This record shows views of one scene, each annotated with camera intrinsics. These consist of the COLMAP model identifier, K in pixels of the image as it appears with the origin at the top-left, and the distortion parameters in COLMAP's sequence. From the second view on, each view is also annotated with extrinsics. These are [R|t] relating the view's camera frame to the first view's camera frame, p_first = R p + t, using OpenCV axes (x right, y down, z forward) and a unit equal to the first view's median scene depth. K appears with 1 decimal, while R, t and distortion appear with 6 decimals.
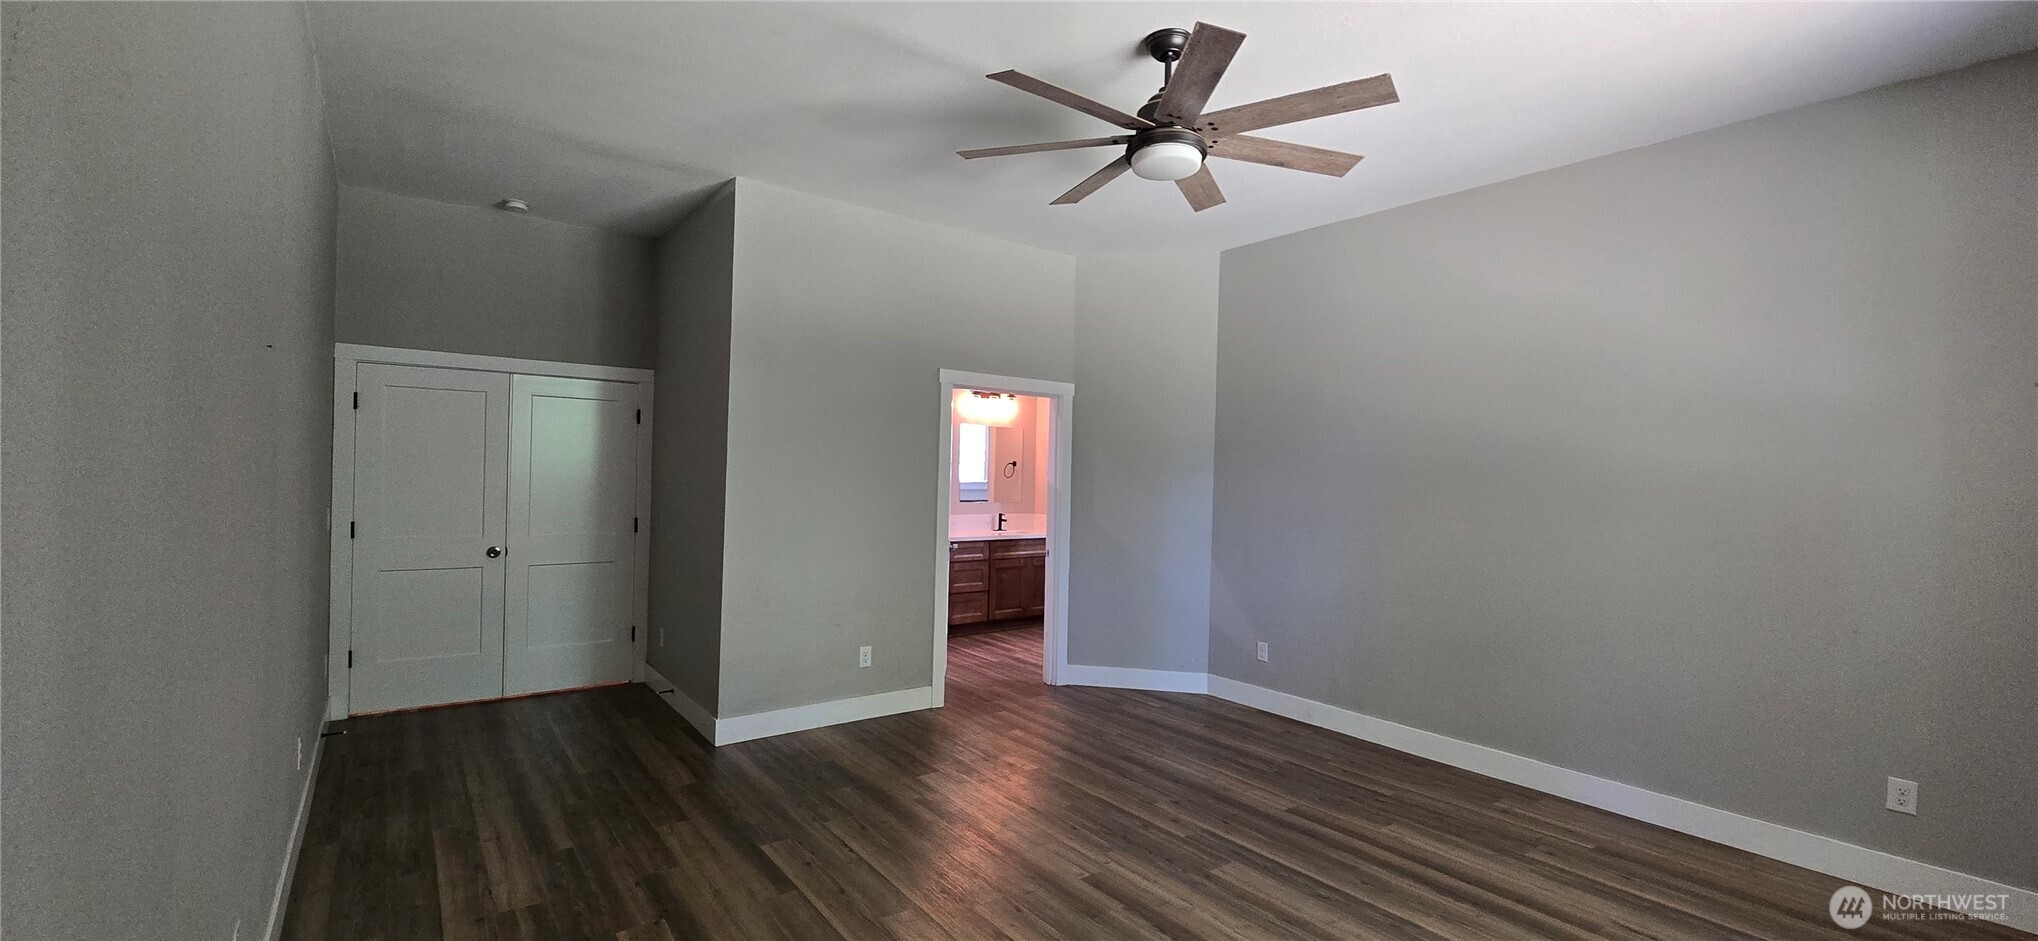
lens RADIAL K [[835.9, 0, 1016.9], [0, 835.9, 472.7], [0, 0, 1]] dist [-0.001203, 0.000081]
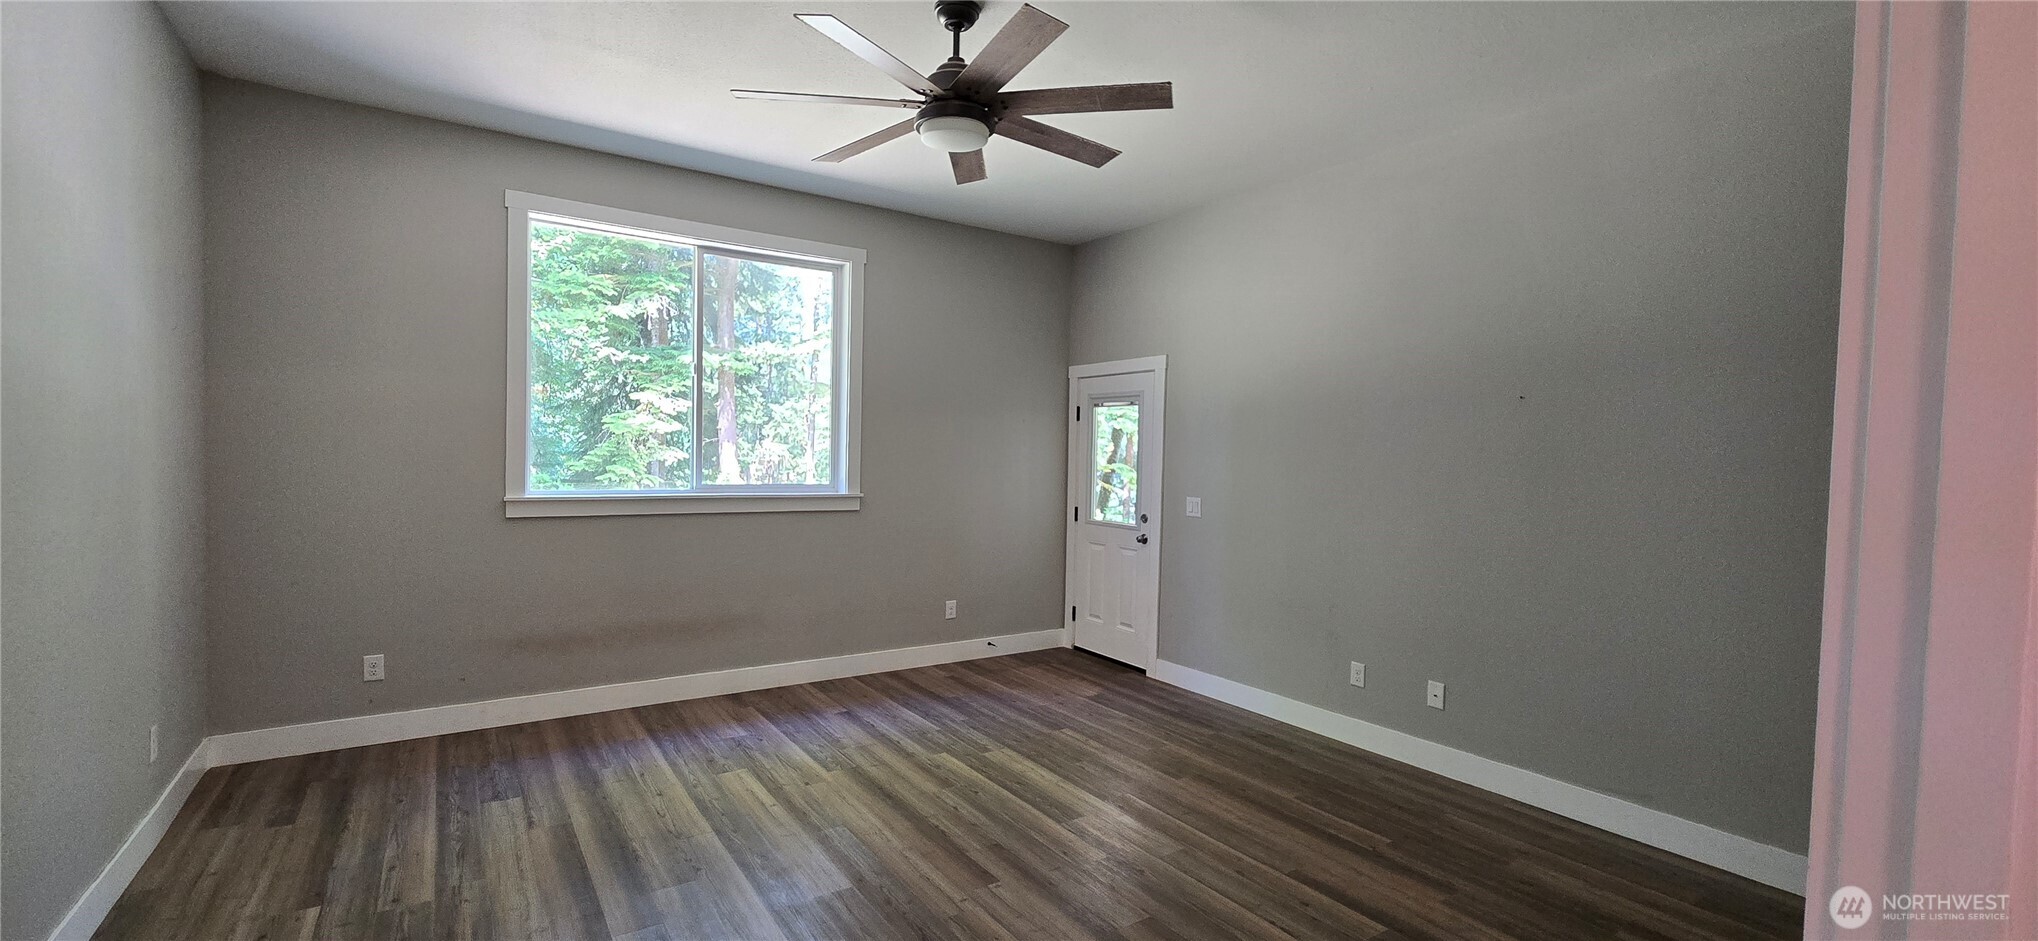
lens RADIAL K [[835.9, 0, 1021.6], [0, 835.9, 474.0], [0, 0, 1]] dist [-0.001203, 0.000081]
pose [[-0.998021, -0.049259, 0.039096, 0.037927], [-0.048000, 0.998318, 0.032519, -0.002387], [-0.040632, 0.030578, -0.998706, 1.927726]]
